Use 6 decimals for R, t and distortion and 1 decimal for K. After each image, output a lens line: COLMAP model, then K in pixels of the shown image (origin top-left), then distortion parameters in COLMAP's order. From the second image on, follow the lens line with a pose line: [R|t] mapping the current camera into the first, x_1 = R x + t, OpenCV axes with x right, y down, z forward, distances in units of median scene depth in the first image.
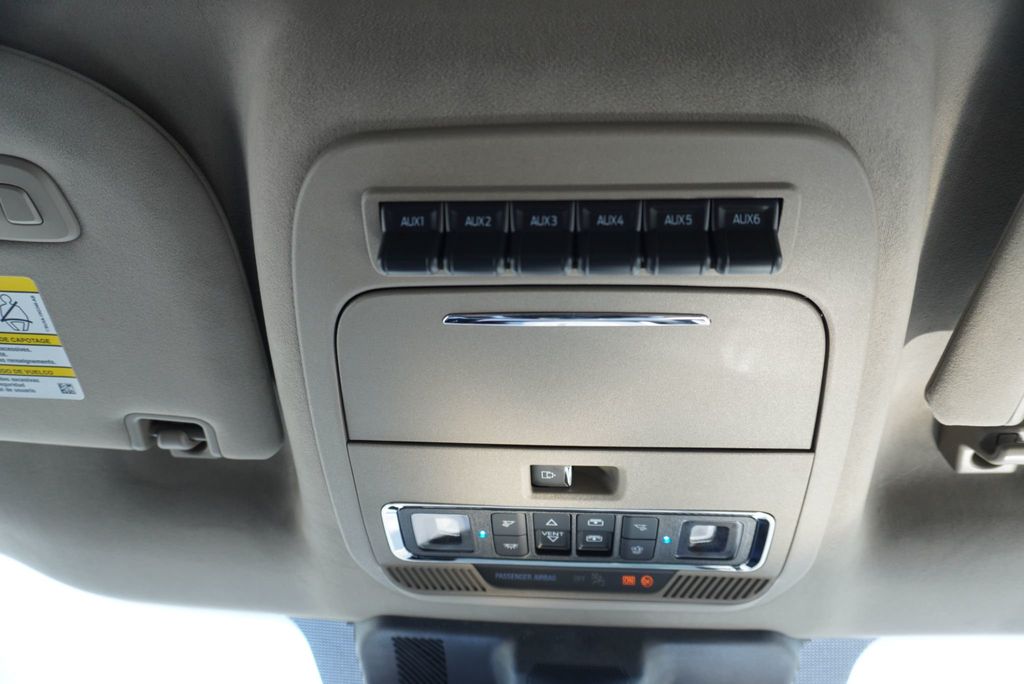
lens RADIAL K [[681.0, 0, 518.4], [0, 681.0, 337.9], [0, 0, 1]] dist [-0.039045, 0.021368]
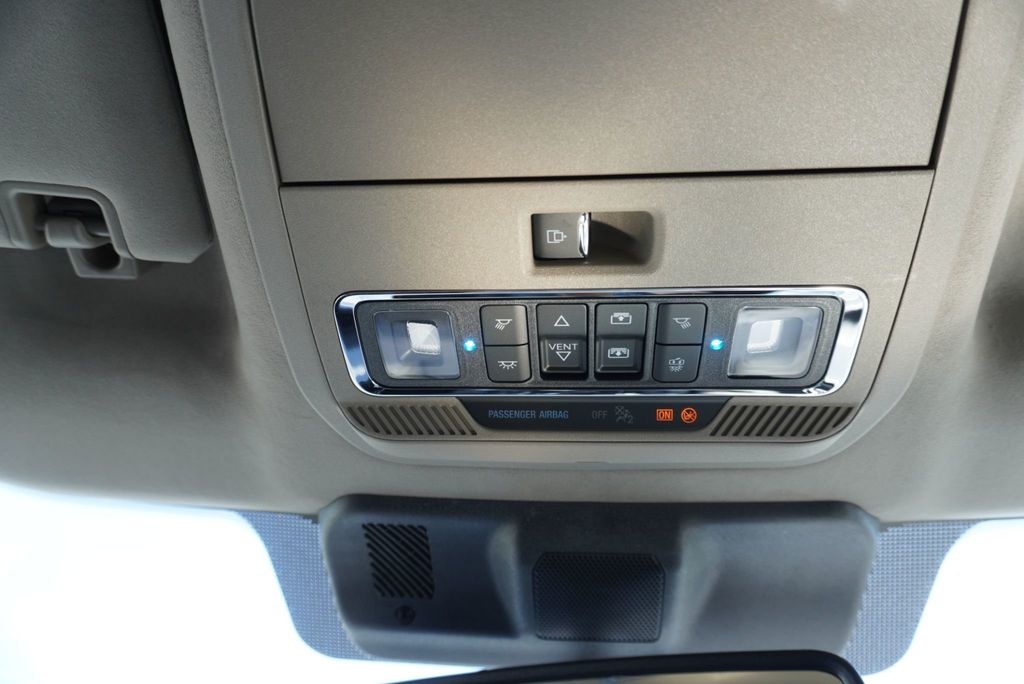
lens RADIAL K [[681.0, 0, 513.7], [0, 681.0, 342.9], [0, 0, 1]] dist [-0.039045, 0.021368]
pose [[0.999817, -0.012084, -0.014853, 0.007088], [0.011968, 0.999897, -0.007870, 0.288747], [0.014947, 0.007691, 0.999859, 0.244265]]
